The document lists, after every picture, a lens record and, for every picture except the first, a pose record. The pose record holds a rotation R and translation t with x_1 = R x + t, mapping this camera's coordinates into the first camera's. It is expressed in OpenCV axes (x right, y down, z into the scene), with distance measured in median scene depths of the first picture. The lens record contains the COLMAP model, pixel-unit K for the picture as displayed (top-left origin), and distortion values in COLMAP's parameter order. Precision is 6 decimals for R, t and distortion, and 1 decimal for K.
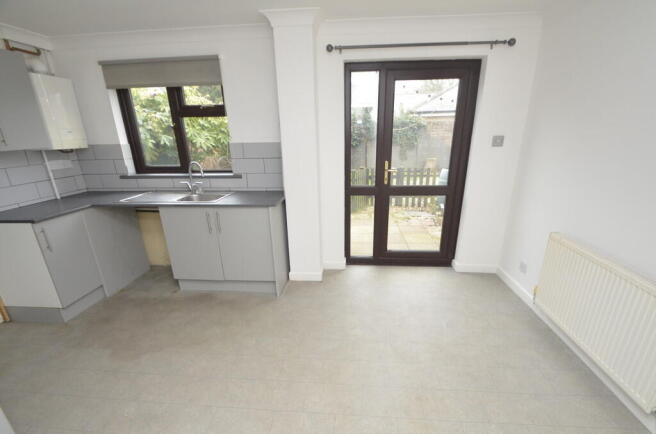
lens RADIAL K [[290.6, 0, 333.2], [0, 290.6, 233.0], [0, 0, 1]] dist [0.002398, -0.009543]
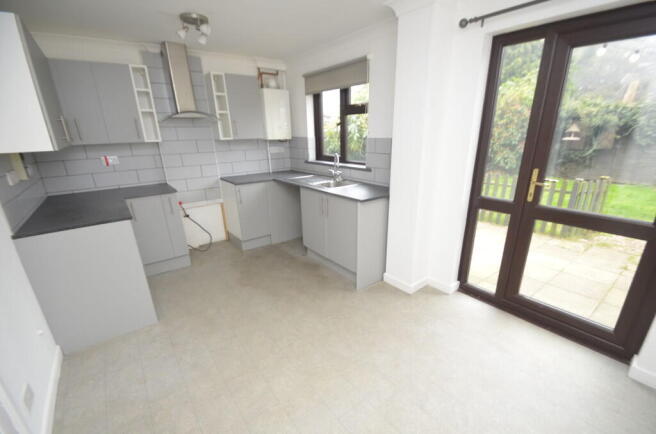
lens RADIAL K [[290.6, 0, 333.2], [0, 290.6, 233.0], [0, 0, 1]] dist [0.002398, -0.009543]
pose [[0.665227, 0.250200, -0.703472, 0.399381], [-0.235716, 0.964373, 0.120092, -0.071920], [0.708457, 0.085931, 0.700503, 0.196579]]
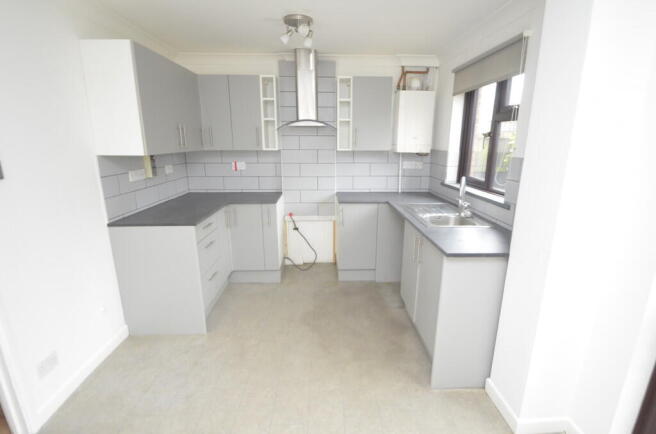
lens RADIAL K [[336.7, 0, 332.5], [0, 336.7, 232.3], [0, 0, 1]] dist [-0.017029, -0.000181]
pose [[0.106535, 0.273227, -0.956032, 0.389891], [-0.328451, 0.917201, 0.225528, -0.187671], [0.938494, 0.289983, 0.187455, 0.519198]]
